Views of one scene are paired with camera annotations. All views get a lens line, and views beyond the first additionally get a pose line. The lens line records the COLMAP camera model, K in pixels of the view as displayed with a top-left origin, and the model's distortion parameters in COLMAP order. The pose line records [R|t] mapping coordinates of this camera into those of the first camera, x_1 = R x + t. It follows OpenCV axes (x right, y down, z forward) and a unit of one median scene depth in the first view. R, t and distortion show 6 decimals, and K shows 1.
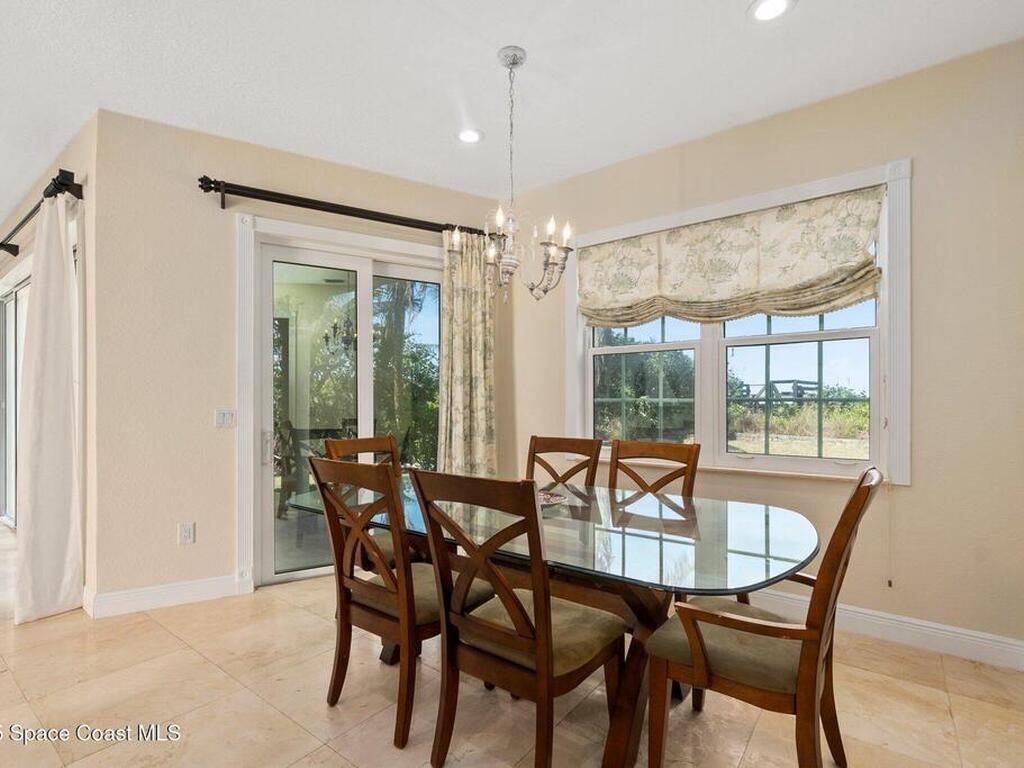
lens RADIAL K [[488.9, 0, 512.0], [0, 488.9, 420.1], [0, 0, 1]] dist [-0.000592, 0.000106]
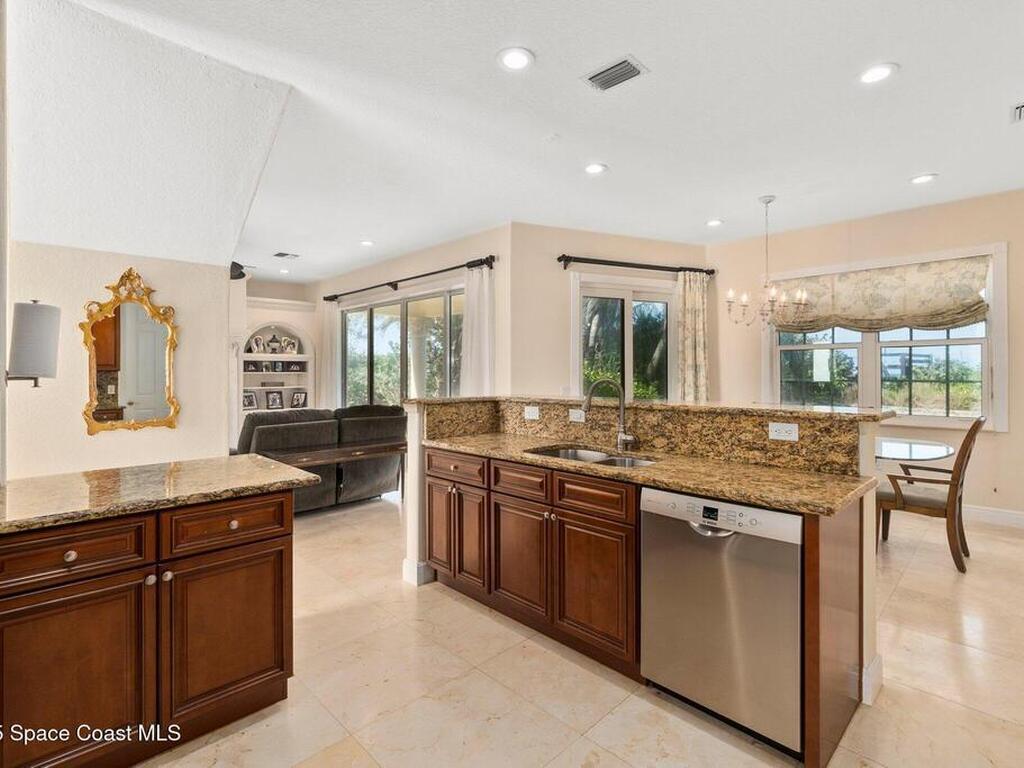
lens RADIAL K [[496.5, 0, 512.0], [0, 496.5, 384.0], [0, 0, 1]] dist [0.000169, 0.000083]
pose [[0.991672, 0.004477, -0.128708, -0.559888], [-0.005913, 0.999924, -0.010777, -0.007150], [0.128650, 0.011448, 0.991624, -0.778061]]
